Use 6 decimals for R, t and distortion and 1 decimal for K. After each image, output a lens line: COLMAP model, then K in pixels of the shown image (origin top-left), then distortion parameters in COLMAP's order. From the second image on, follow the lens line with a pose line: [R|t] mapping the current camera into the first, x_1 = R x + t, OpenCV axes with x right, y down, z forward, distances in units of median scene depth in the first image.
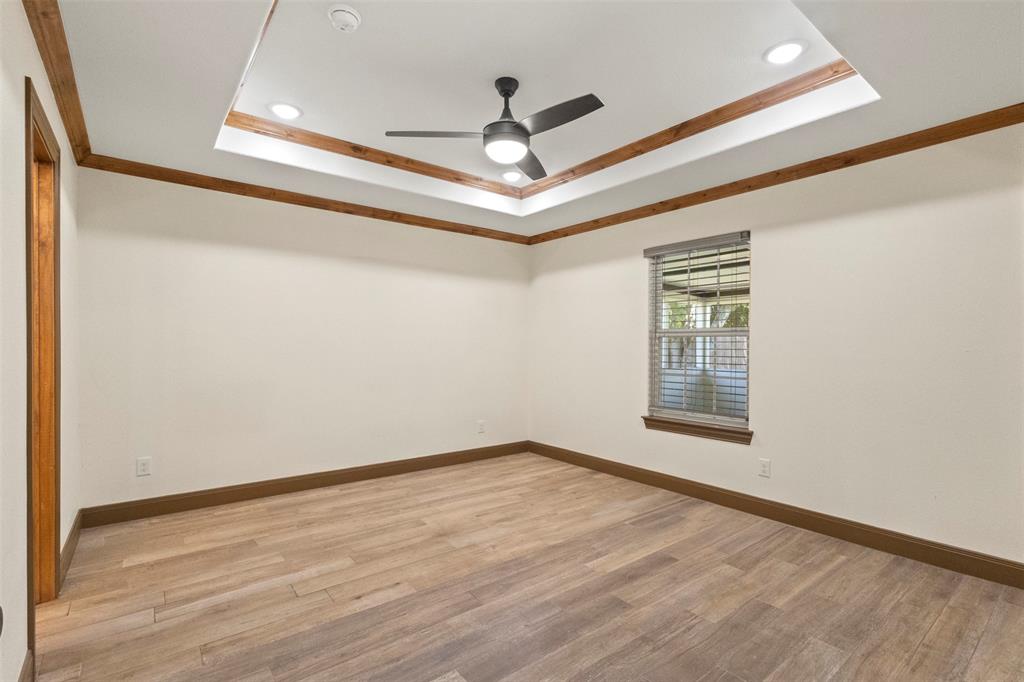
lens RADIAL K [[472.4, 0, 513.9], [0, 472.4, 347.3], [0, 0, 1]] dist [-0.003191, 0.003634]
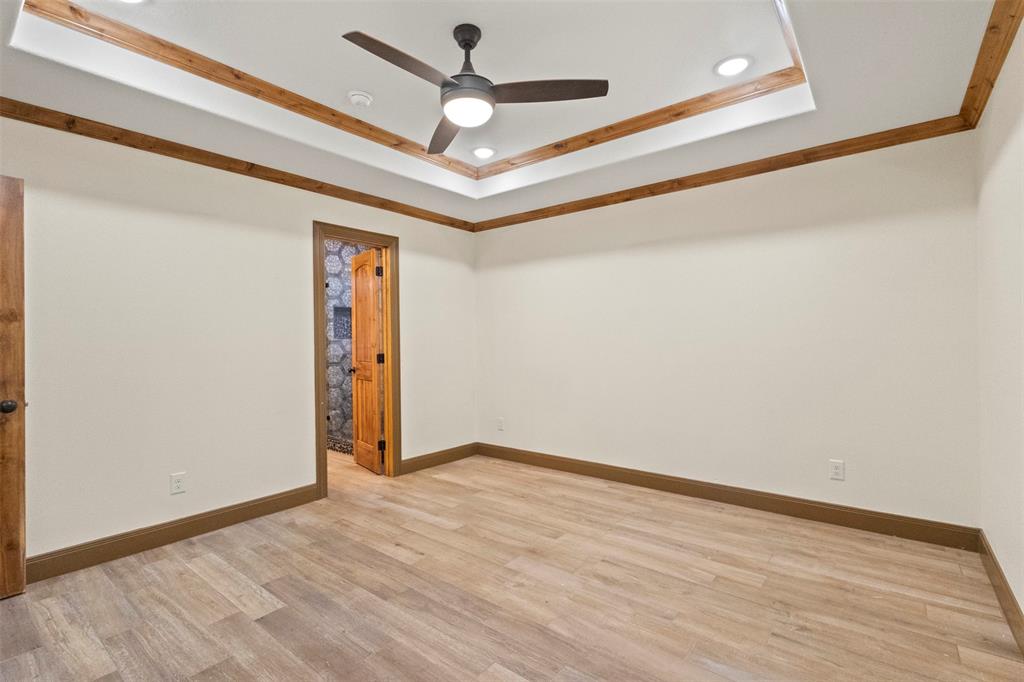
lens RADIAL K [[472.4, 0, 513.8], [0, 472.4, 338.4], [0, 0, 1]] dist [-0.003191, 0.003634]
pose [[0.228272, -0.011926, -0.973524, 0.672920], [0.007873, 0.999915, -0.010403, 0.002687], [0.973565, -0.005290, 0.228347, 0.718406]]
